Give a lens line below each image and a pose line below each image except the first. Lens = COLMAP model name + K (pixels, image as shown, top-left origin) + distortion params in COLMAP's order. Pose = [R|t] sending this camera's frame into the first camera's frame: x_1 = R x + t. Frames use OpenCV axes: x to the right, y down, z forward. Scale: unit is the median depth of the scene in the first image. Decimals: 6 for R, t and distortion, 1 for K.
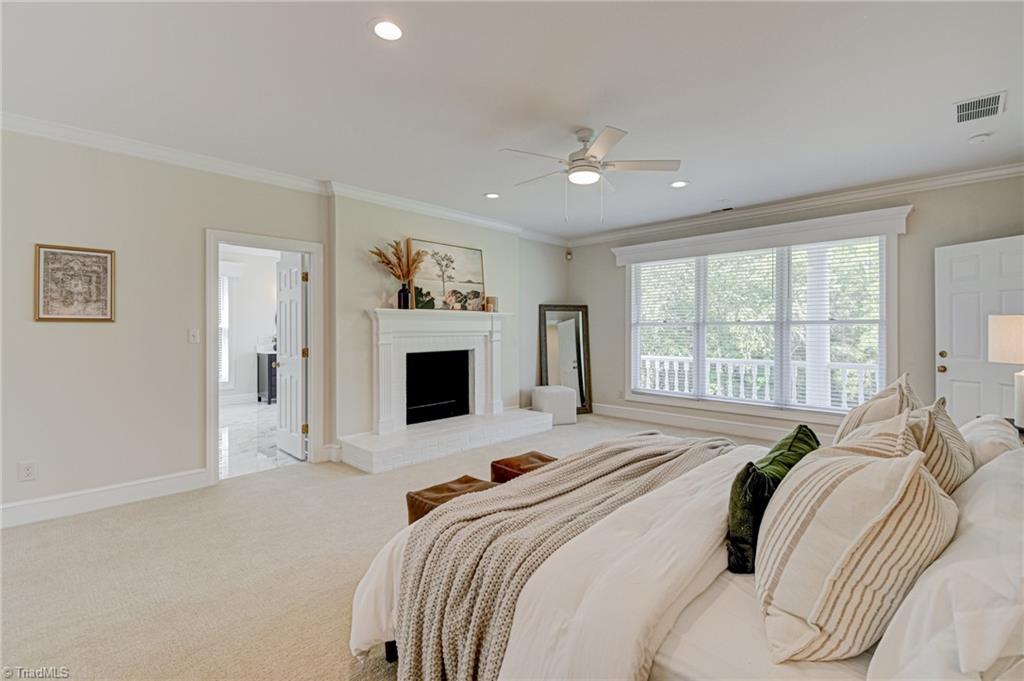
lens RADIAL K [[461.1, 0, 513.5], [0, 461.1, 333.0], [0, 0, 1]] dist [0.000476, -0.009953]
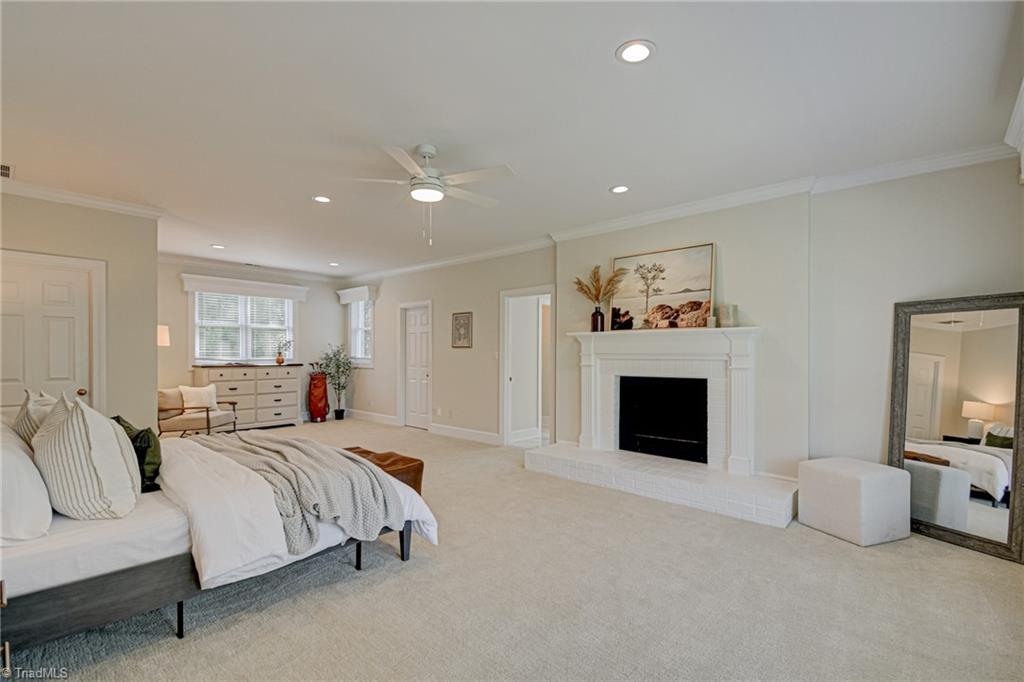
lens RADIAL K [[454.8, 0, 512.2], [0, 454.8, 353.8], [0, 0, 1]] dist [-0.000627, -0.009868]
pose [[0.030971, 0.008263, -0.999486, 0.709972], [-0.004508, 0.999957, 0.008127, -0.010092], [0.999510, 0.004254, 0.031006, 0.729070]]
